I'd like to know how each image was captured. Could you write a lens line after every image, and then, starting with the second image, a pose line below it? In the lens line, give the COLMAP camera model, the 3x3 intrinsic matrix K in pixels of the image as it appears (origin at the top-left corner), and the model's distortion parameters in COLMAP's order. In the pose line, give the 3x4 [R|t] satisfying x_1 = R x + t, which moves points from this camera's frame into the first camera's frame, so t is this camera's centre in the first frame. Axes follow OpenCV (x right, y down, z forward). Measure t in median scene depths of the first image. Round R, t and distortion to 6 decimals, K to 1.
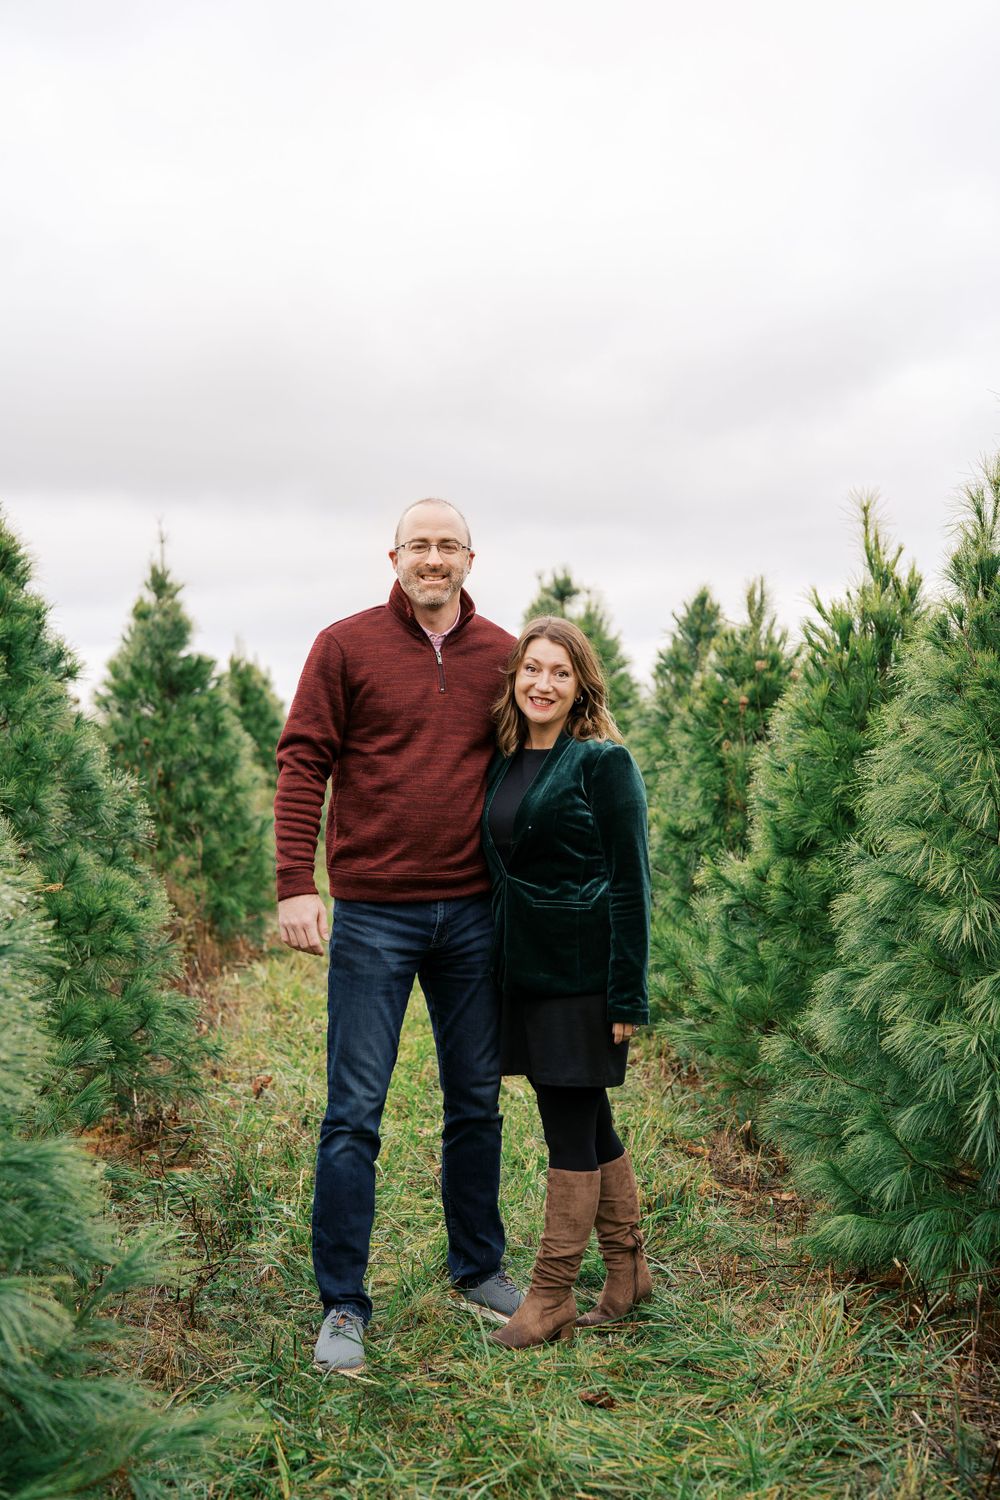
lens RADIAL K [[2127.4, 0, 494.5], [0, 2127.4, 757.8], [0, 0, 1]] dist [-0.016150, 0.000000]
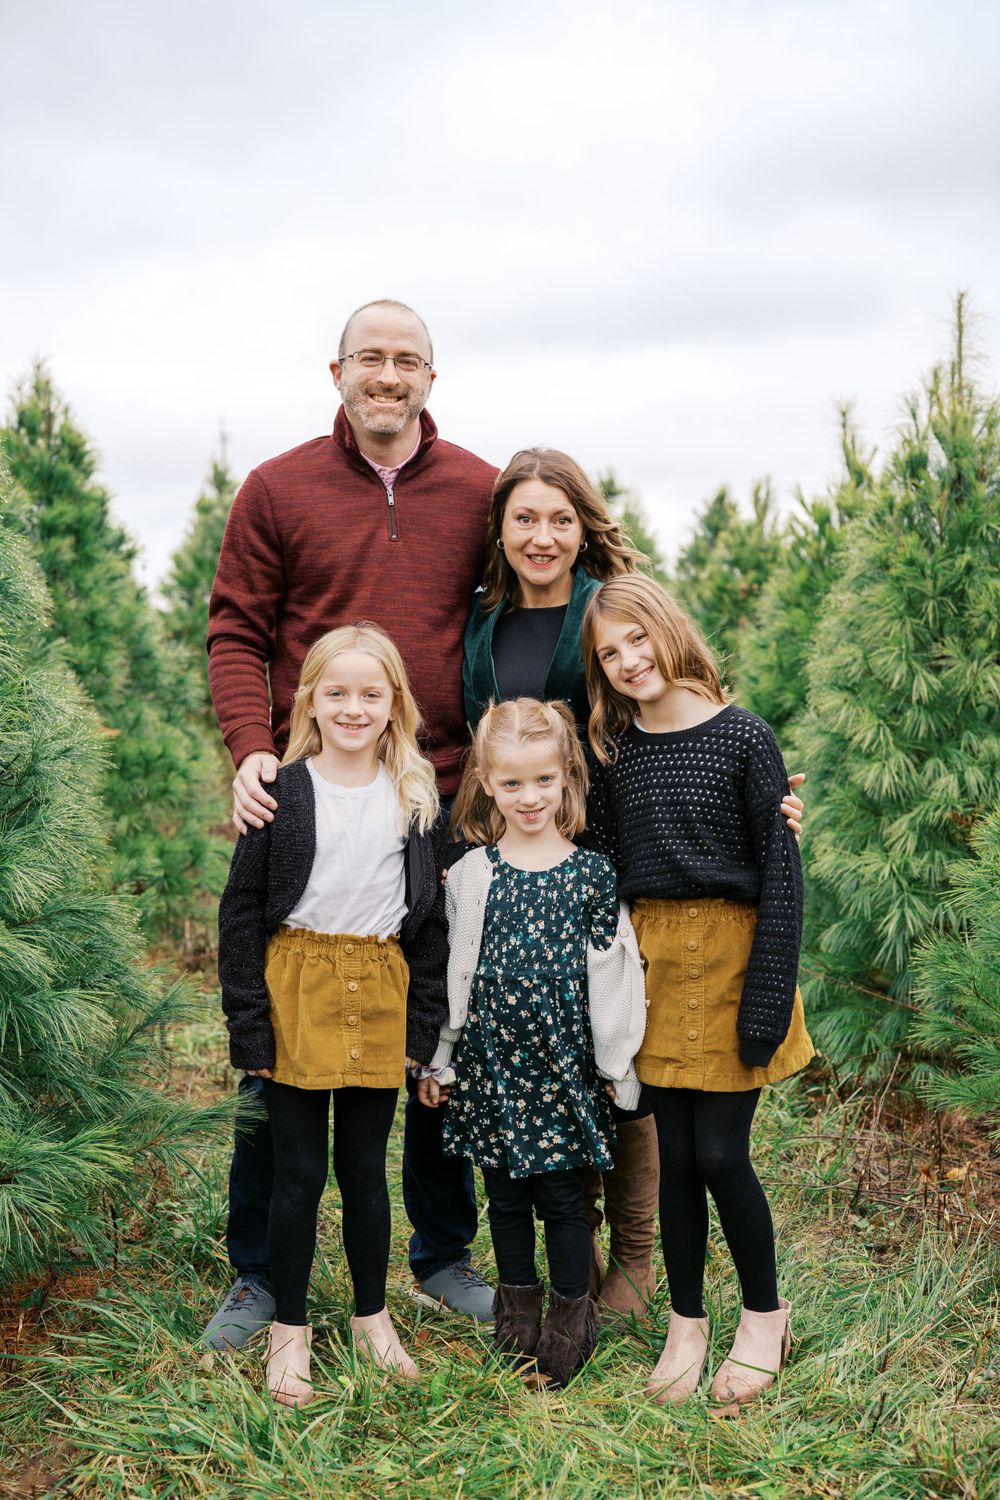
lens RADIAL K [[2127.4, 0, 506.5], [0, 2127.4, 763.4], [0, 0, 1]] dist [-0.016150, 0.000000]
pose [[0.999515, 0.011018, -0.029136, 0.033272], [-0.009638, 0.998843, 0.047108, 0.015249], [0.029622, -0.046804, 0.998465, -0.124682]]
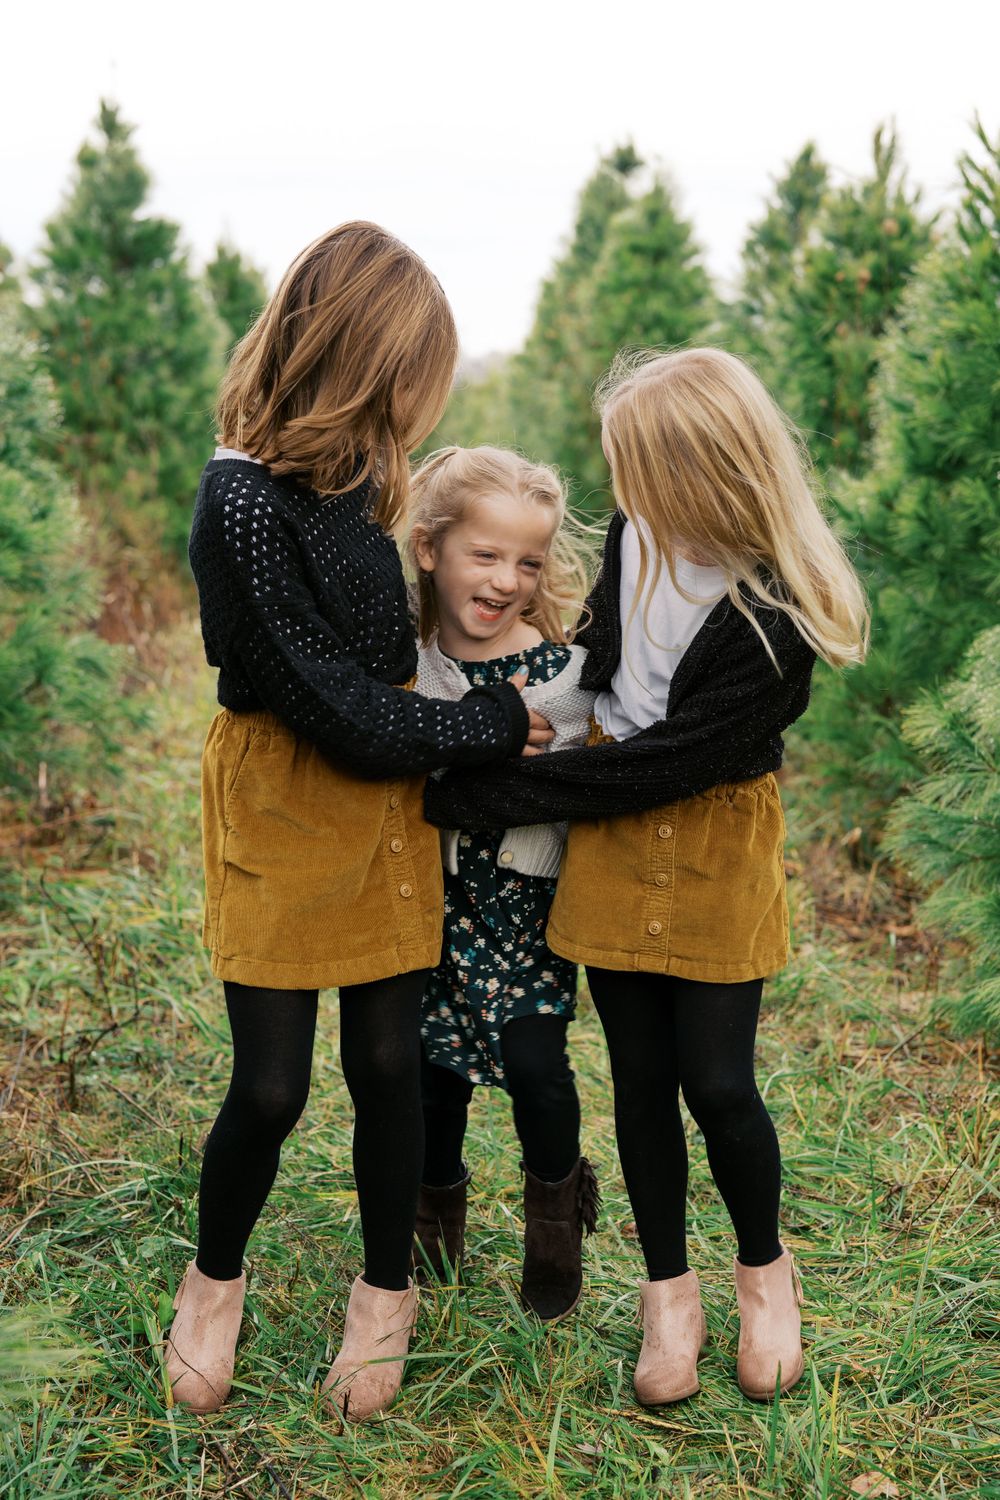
lens RADIAL K [[2392.6, 0, 573.0], [0, 2392.6, 765.2], [0, 0, 1]] dist [-0.011613, 0.000000]
pose [[0.999482, 0.026133, 0.018794, 0.003189], [-0.028689, 0.987971, 0.151955, 0.022656], [-0.014597, -0.152415, 0.988209, 0.165855]]
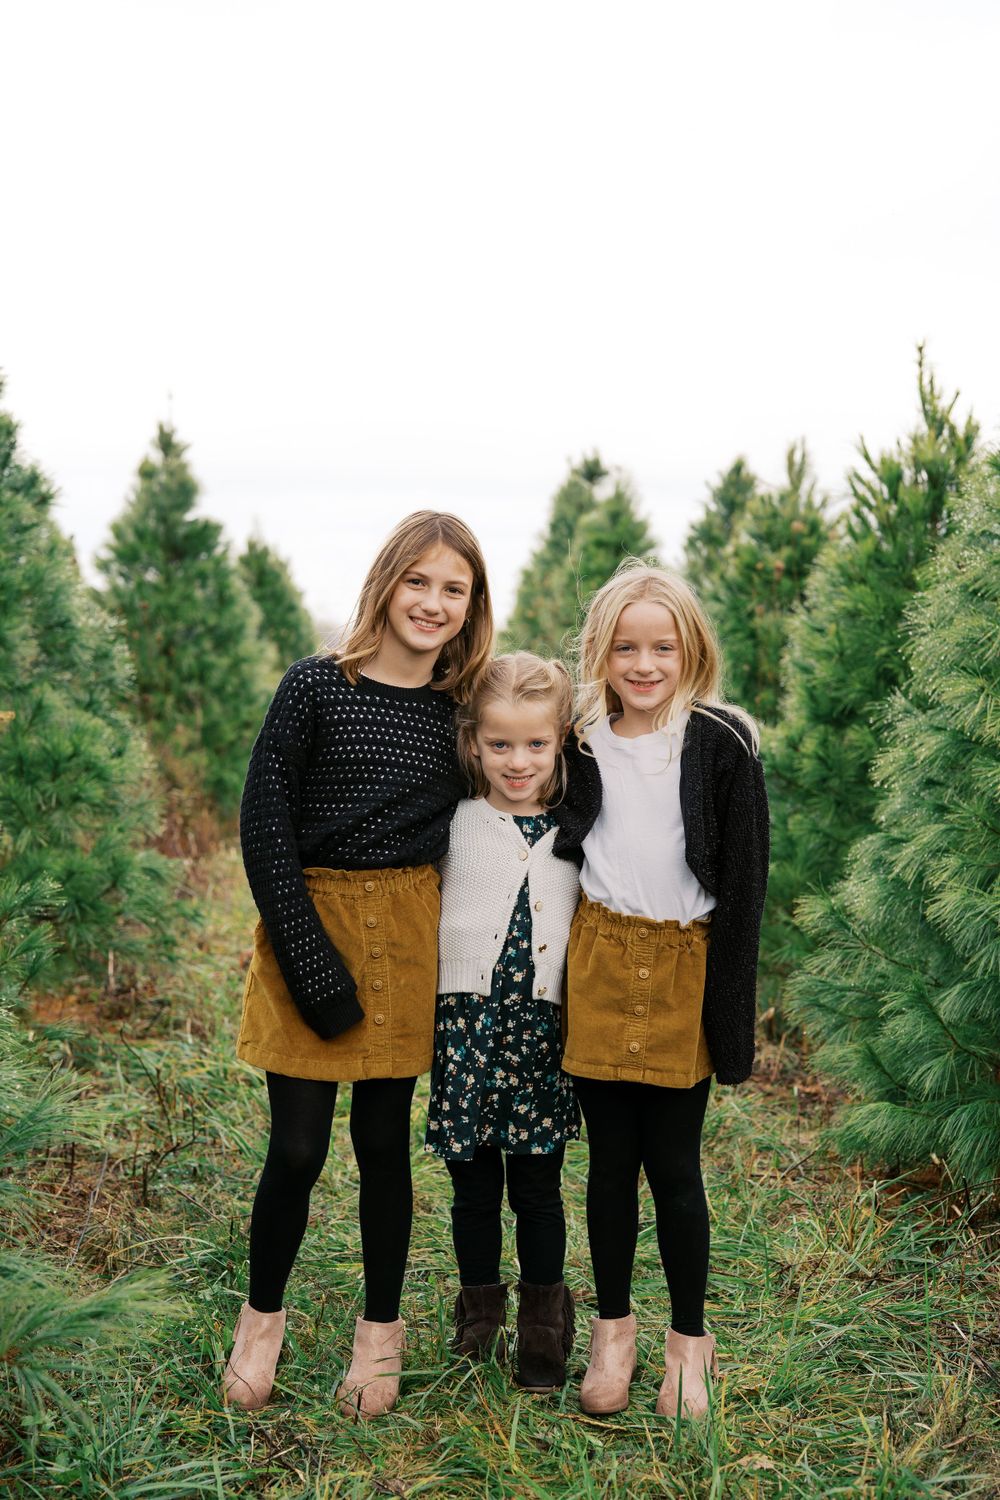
lens RADIAL K [[2127.4, 0, 513.9], [0, 2127.4, 764.3], [0, 0, 1]] dist [-0.016150, 0.000000]
pose [[0.999583, 0.028789, -0.002432, 0.006997], [-0.028653, 0.998603, 0.044398, 0.026420], [0.003707, -0.044310, 0.999011, 0.080283]]
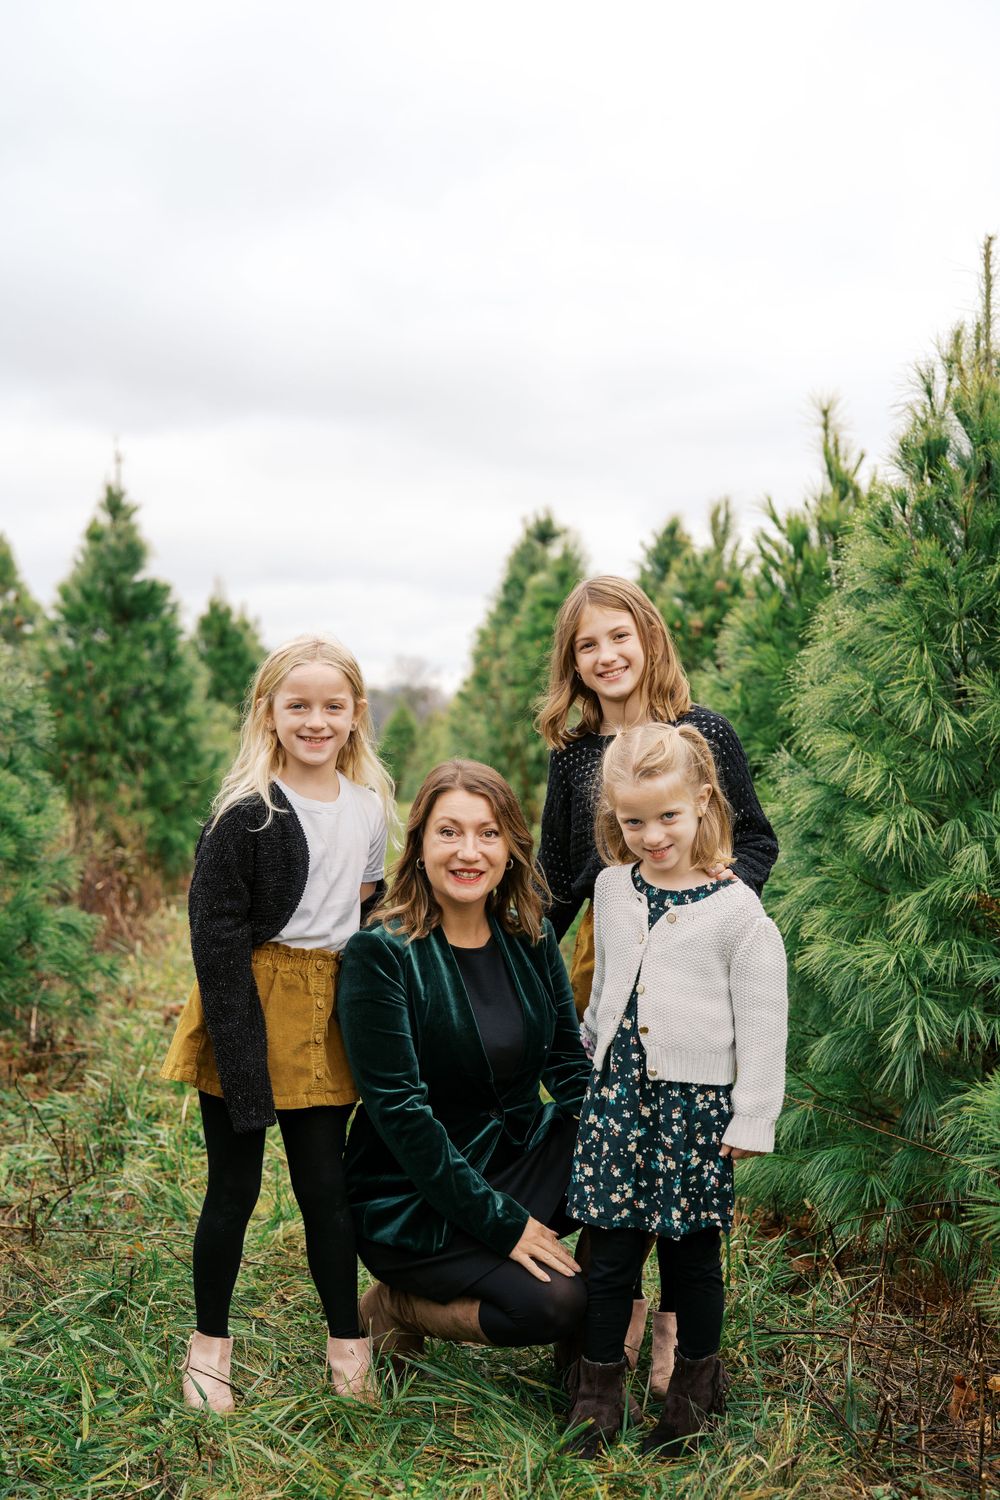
lens RADIAL K [[2127.4, 0, 491.0], [0, 2127.4, 775.4], [0, 0, 1]] dist [-0.016150, 0.000000]
pose [[0.999646, 0.025789, -0.006548, 0.038605], [-0.025642, 0.999437, 0.021619, 0.026466], [0.007102, -0.021443, 0.999745, 0.064361]]
